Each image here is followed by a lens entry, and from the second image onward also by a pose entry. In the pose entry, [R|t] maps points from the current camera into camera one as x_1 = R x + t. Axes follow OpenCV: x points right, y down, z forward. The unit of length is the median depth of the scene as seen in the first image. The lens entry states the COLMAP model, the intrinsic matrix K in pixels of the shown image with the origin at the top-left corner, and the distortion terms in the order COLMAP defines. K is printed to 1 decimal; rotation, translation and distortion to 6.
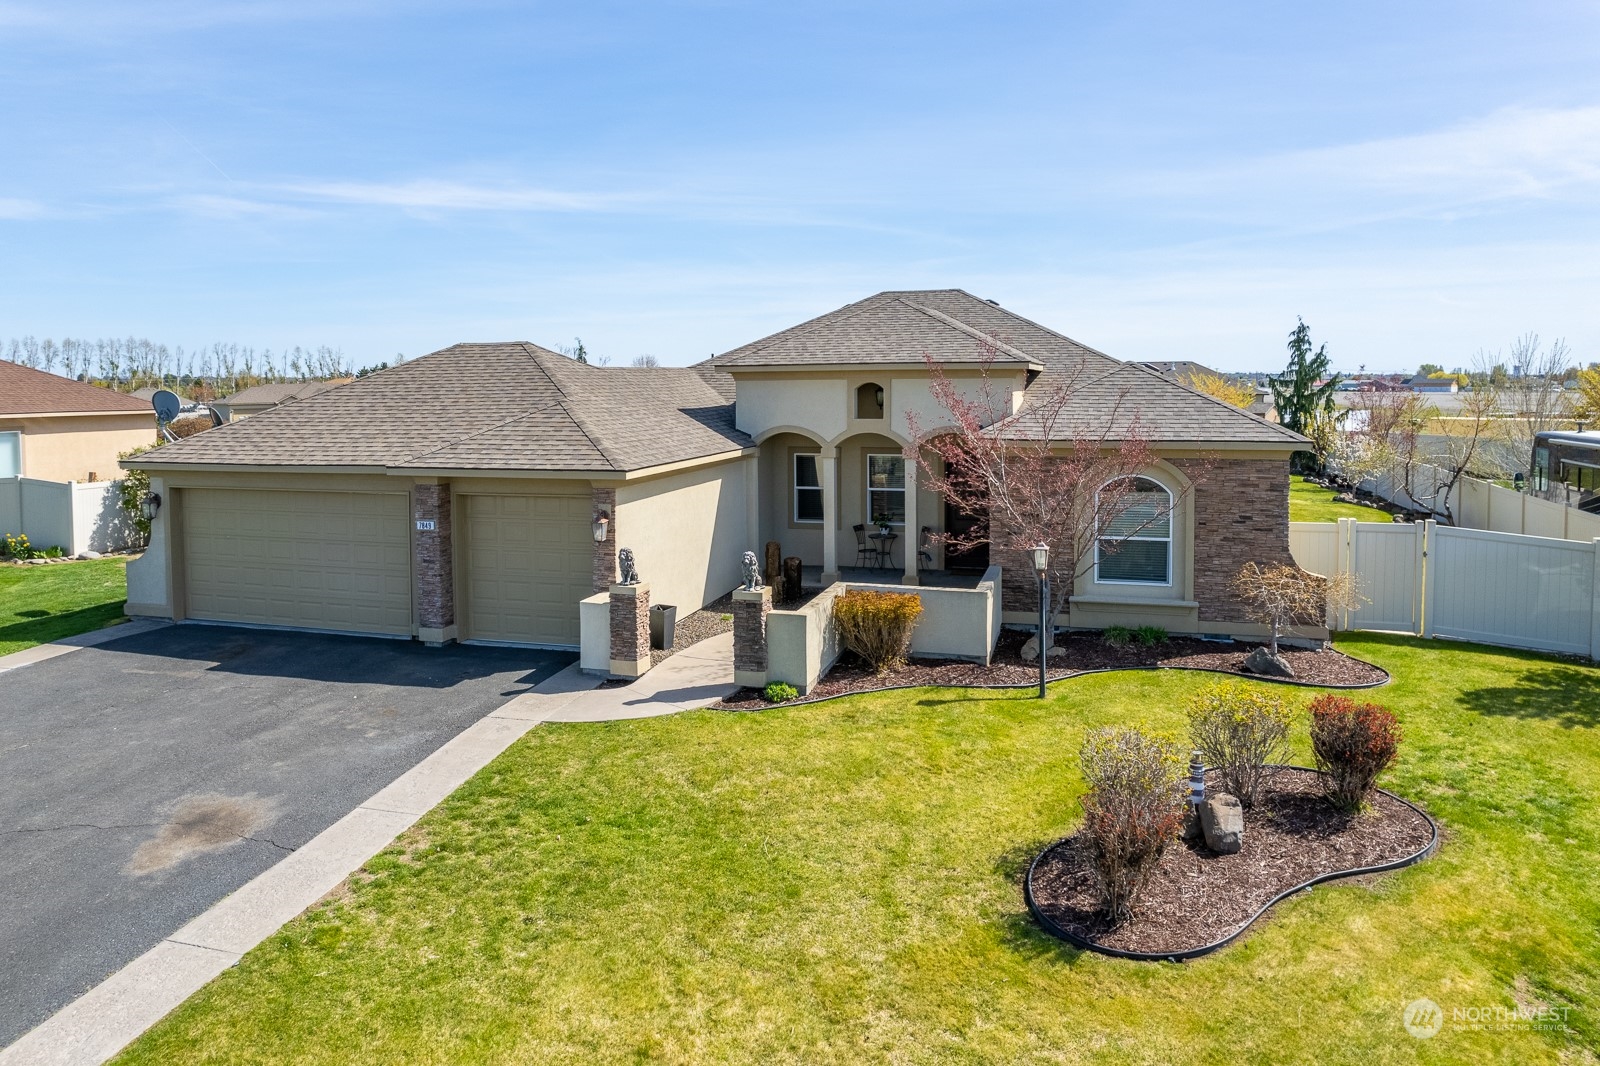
lens RADIAL K [[1020.2, 0, 798.4], [0, 1020.2, 461.0], [0, 0, 1]] dist [-0.053994, 0.031498]
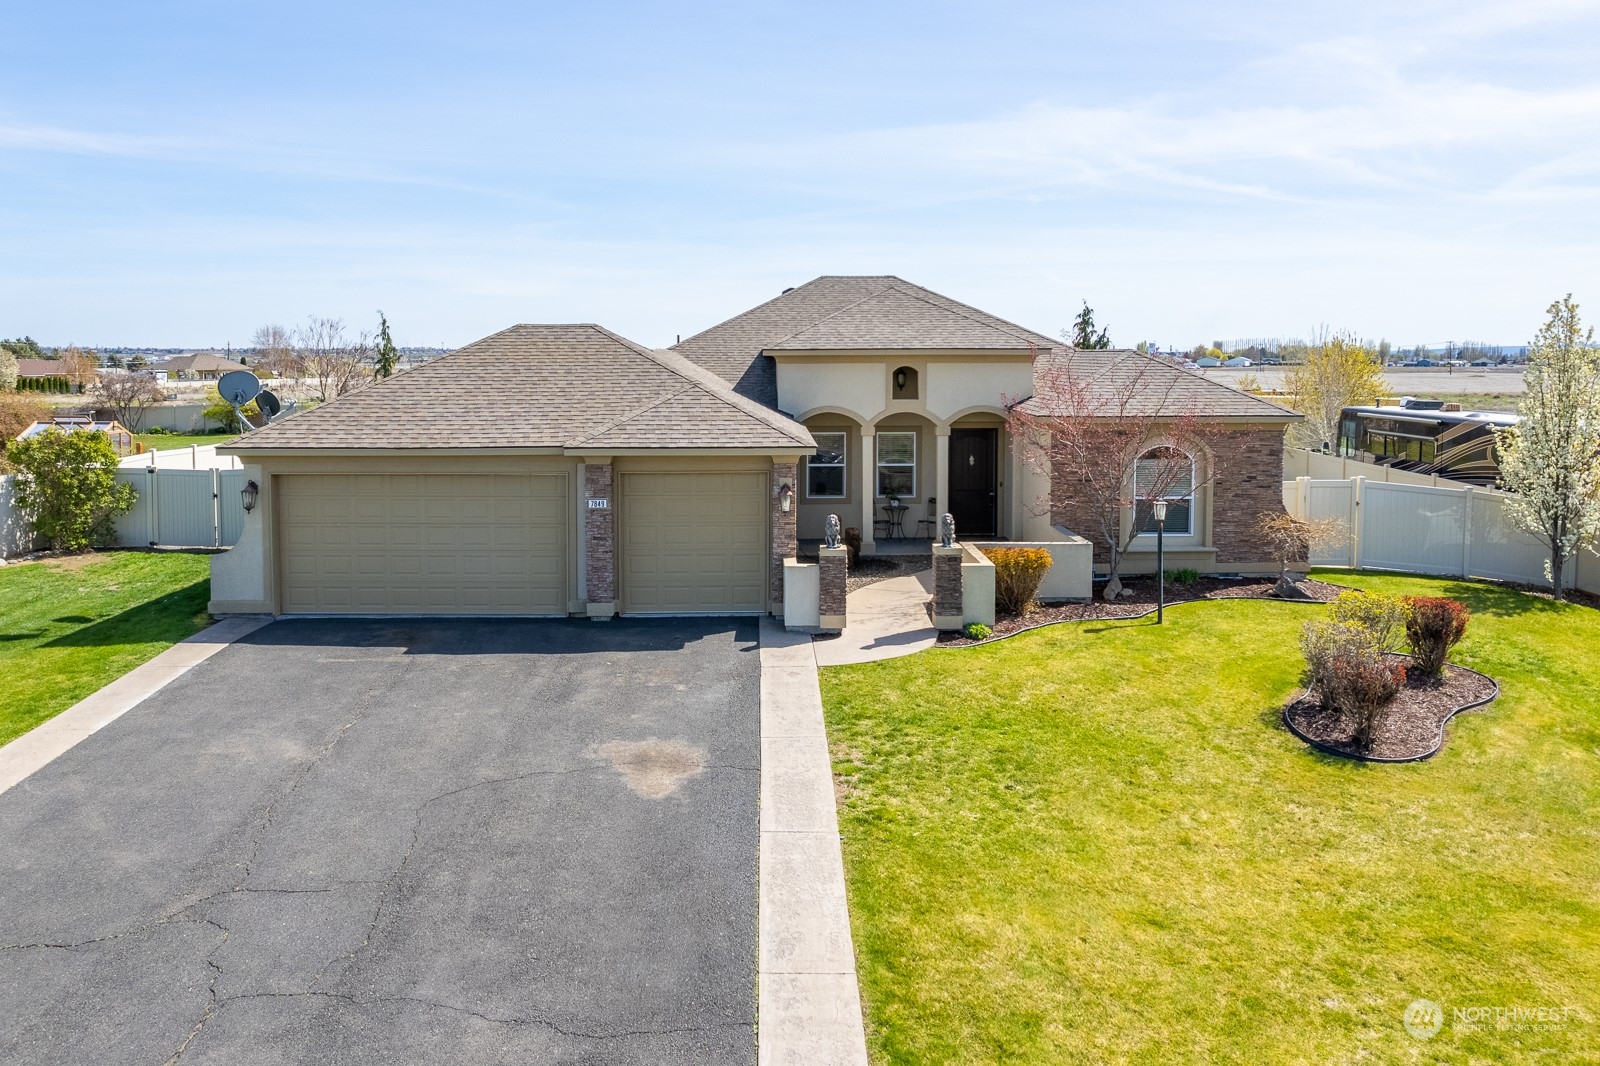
lens RADIAL K [[1124.8, 0, 800.2], [0, 1124.8, 438.2], [0, 0, 1]] dist [-0.067682, 0.046160]
pose [[0.958525, -0.014232, 0.284652, -0.556588], [0.015911, 0.999867, -0.003586, 0.004315], [-0.284563, 0.007967, 0.958624, -0.181991]]
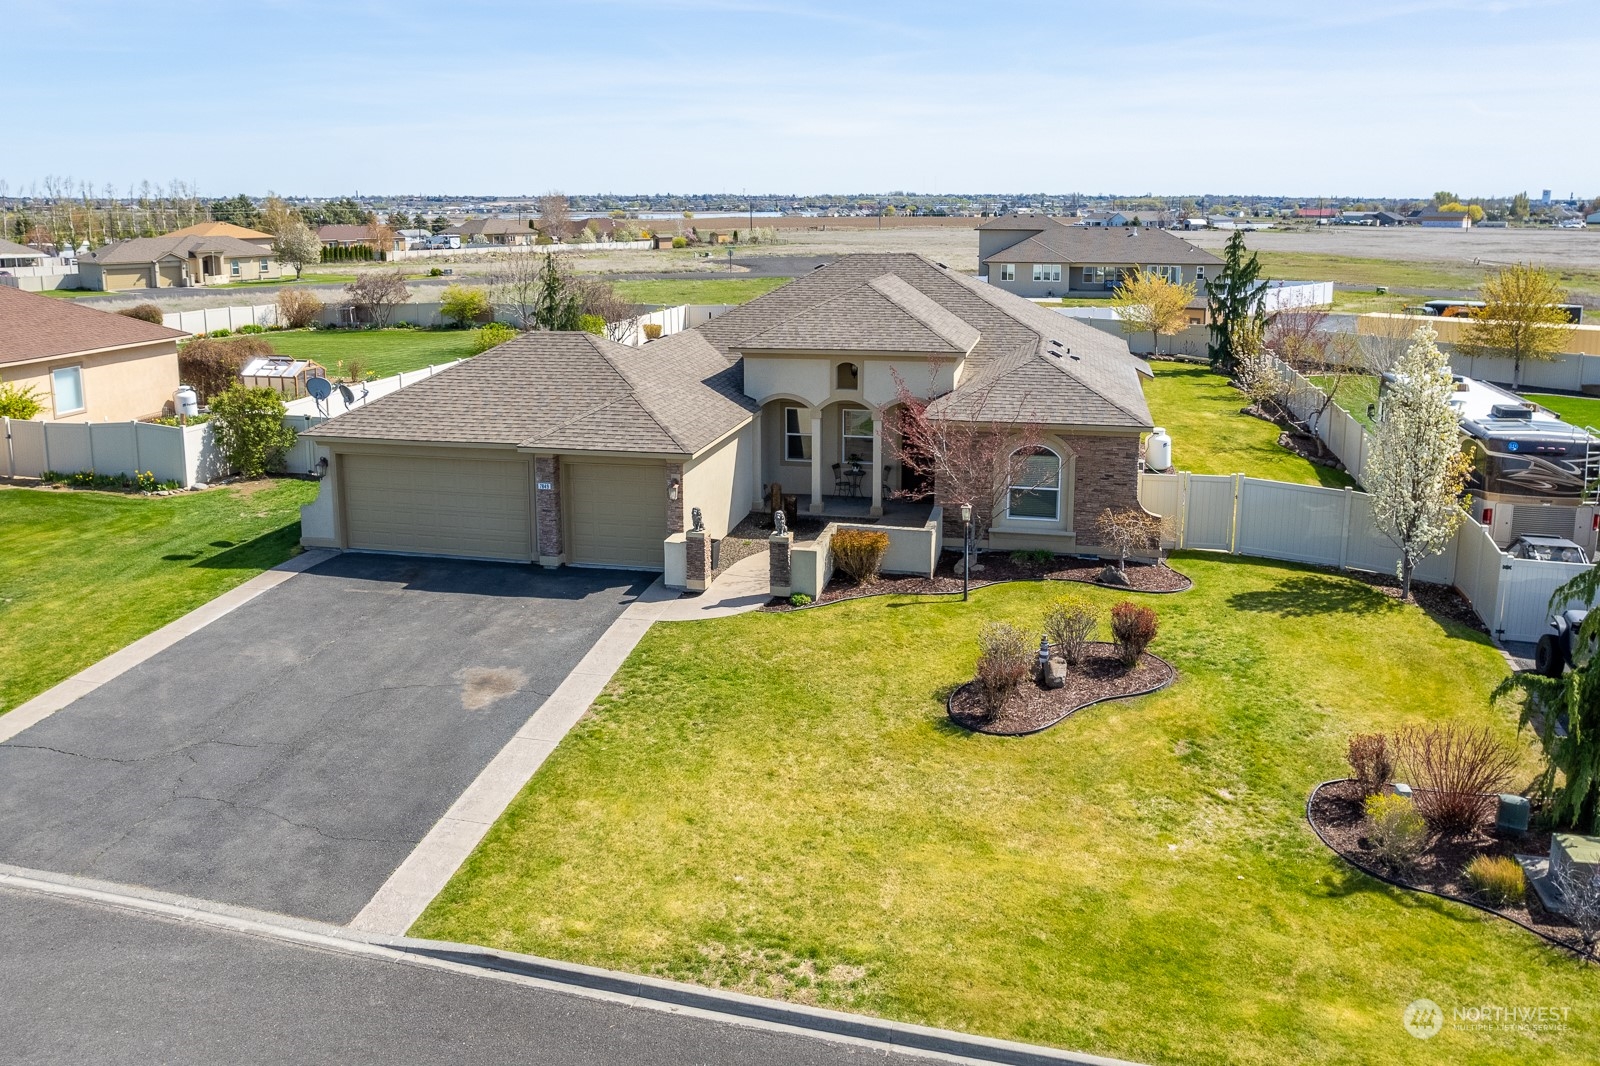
lens RADIAL K [[1127.3, 0, 804.0], [0, 1127.3, 456.9], [0, 0, 1]] dist [-0.041888, 0.000008]
pose [[0.997892, -0.003822, 0.064778, -0.118010], [-0.004285, 0.992204, 0.124552, -0.198915], [-0.064749, -0.124567, 0.990096, -0.665235]]
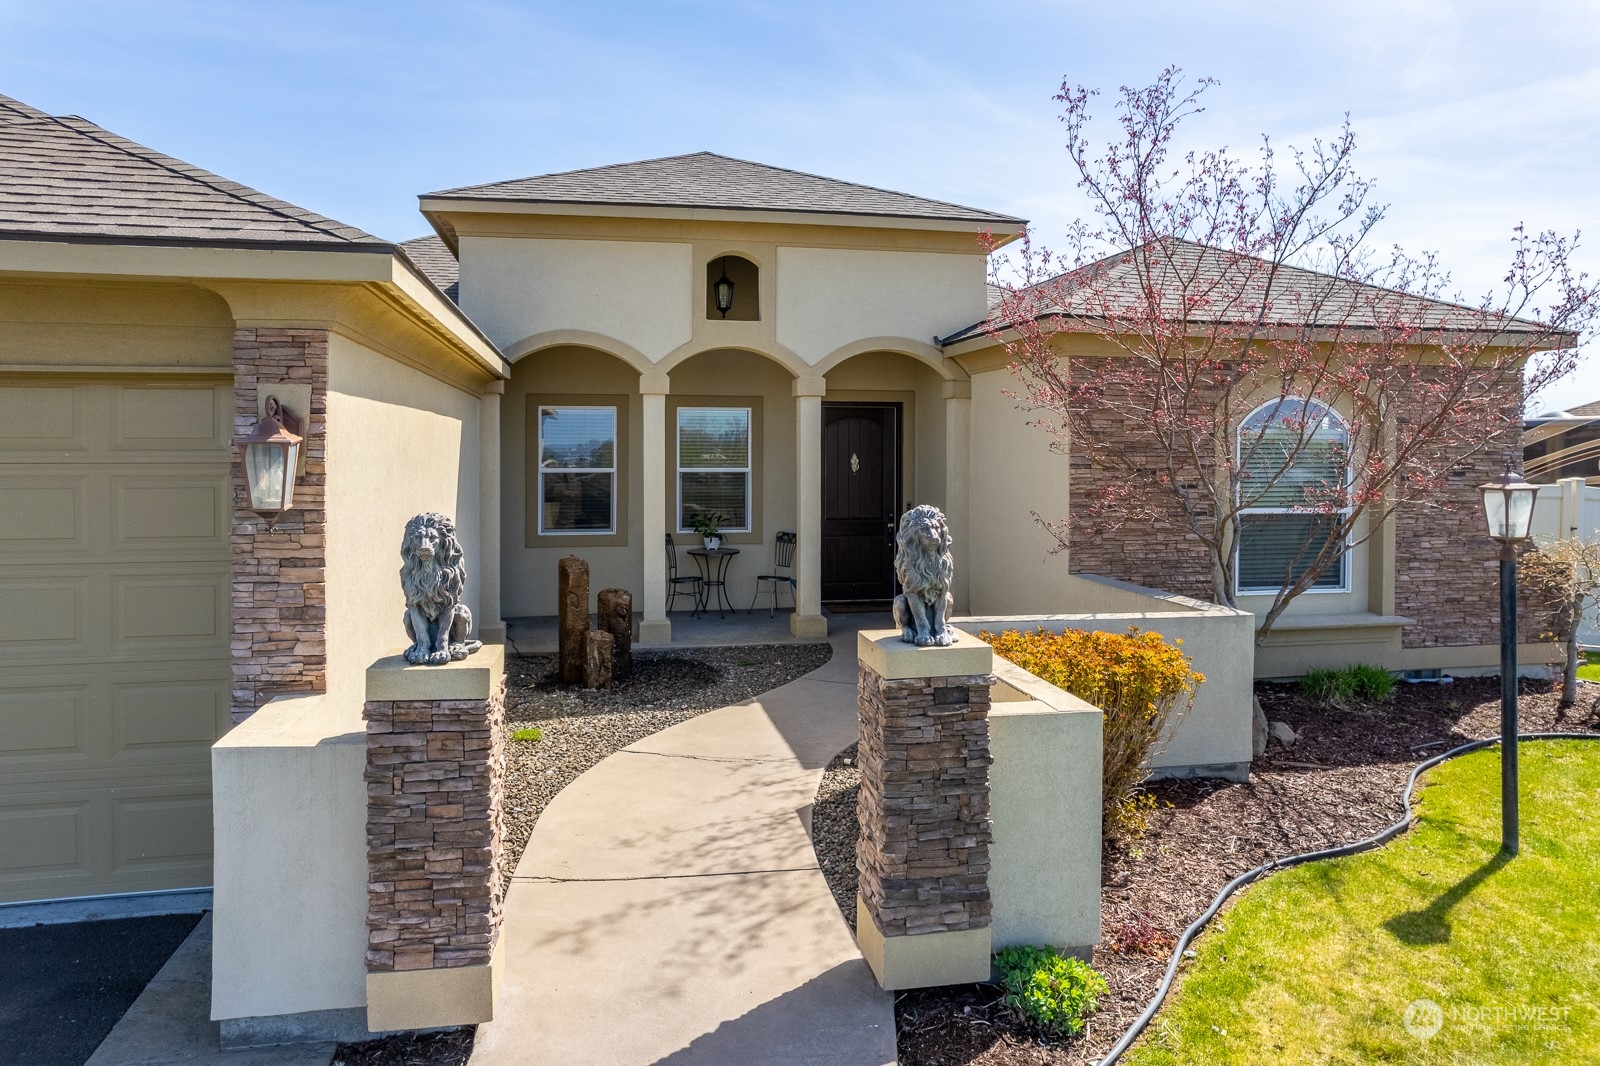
lens RADIAL K [[1059.2, 0, 805.8], [0, 1059.2, 460.5], [0, 0, 1]] dist [-0.018311, 0.001801]
pose [[0.896038, 0.001491, 0.443975, -0.203368], [0.024415, 0.998316, -0.052628, 0.087978], [-0.443306, 0.057996, 0.894492, 0.721340]]
